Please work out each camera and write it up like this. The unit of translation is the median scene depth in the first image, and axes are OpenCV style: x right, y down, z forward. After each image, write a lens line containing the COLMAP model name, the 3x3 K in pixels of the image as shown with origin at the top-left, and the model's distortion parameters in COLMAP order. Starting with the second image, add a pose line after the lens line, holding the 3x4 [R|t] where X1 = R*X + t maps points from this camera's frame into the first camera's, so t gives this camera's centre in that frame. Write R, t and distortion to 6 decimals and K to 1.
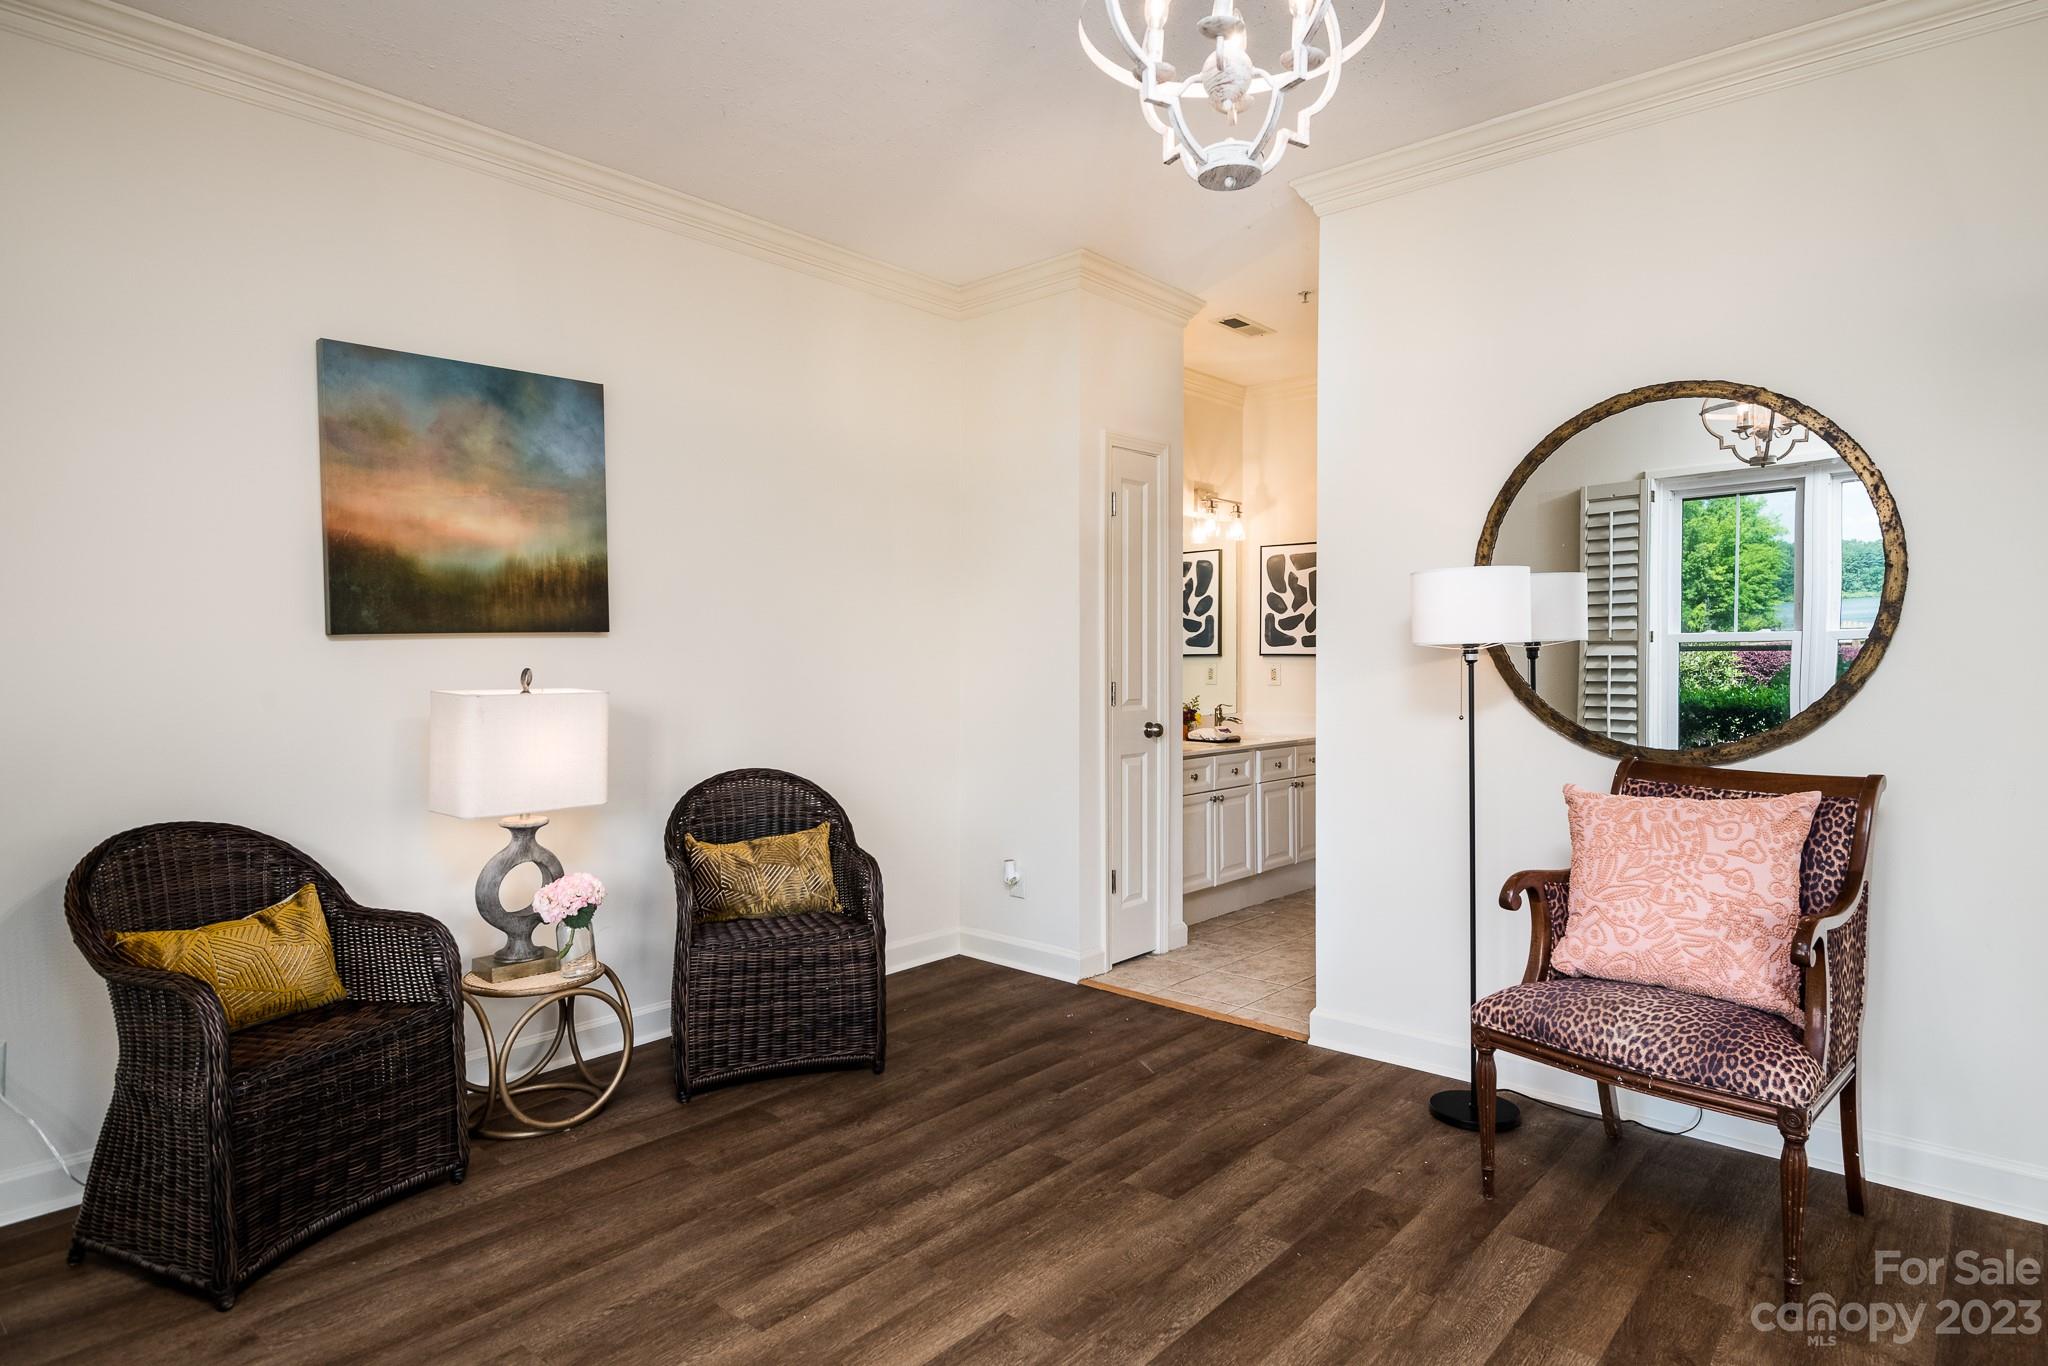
lens RADIAL K [[1170.0, 0, 1020.9], [0, 1170.0, 663.7], [0, 0, 1]] dist [0.030878, -0.032448]
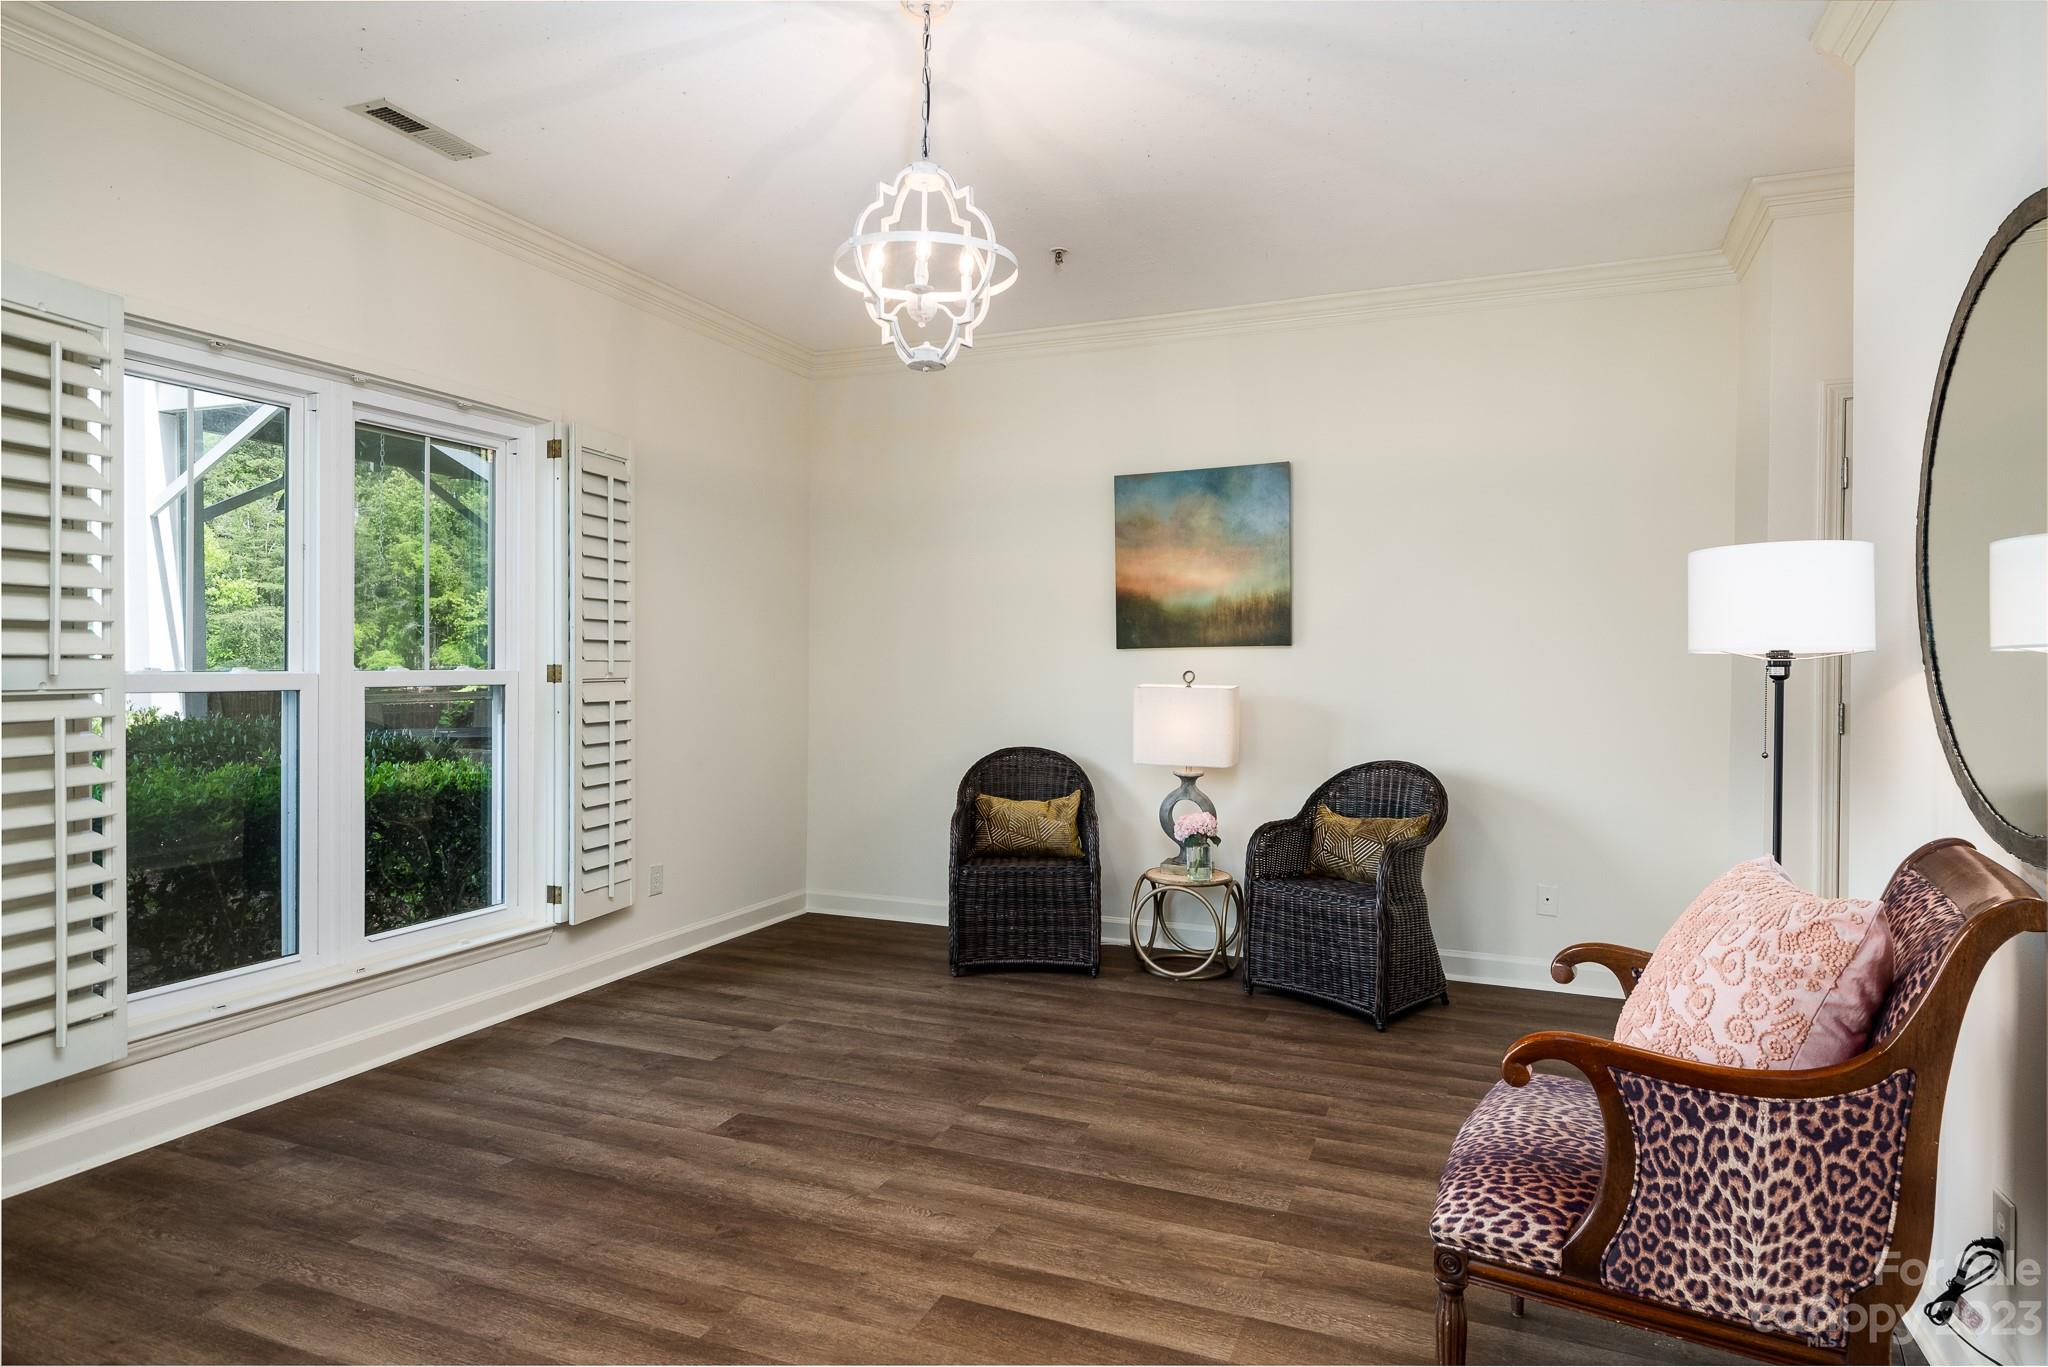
lens RADIAL K [[1170.0, 0, 1020.9], [0, 1170.0, 664.2], [0, 0, 1]] dist [0.030878, -0.032448]
pose [[0.296606, 0.006887, -0.954975, 0.953463], [-0.019653, 0.999806, 0.001106, -0.001703], [0.954798, 0.018440, 0.296683, 0.356759]]
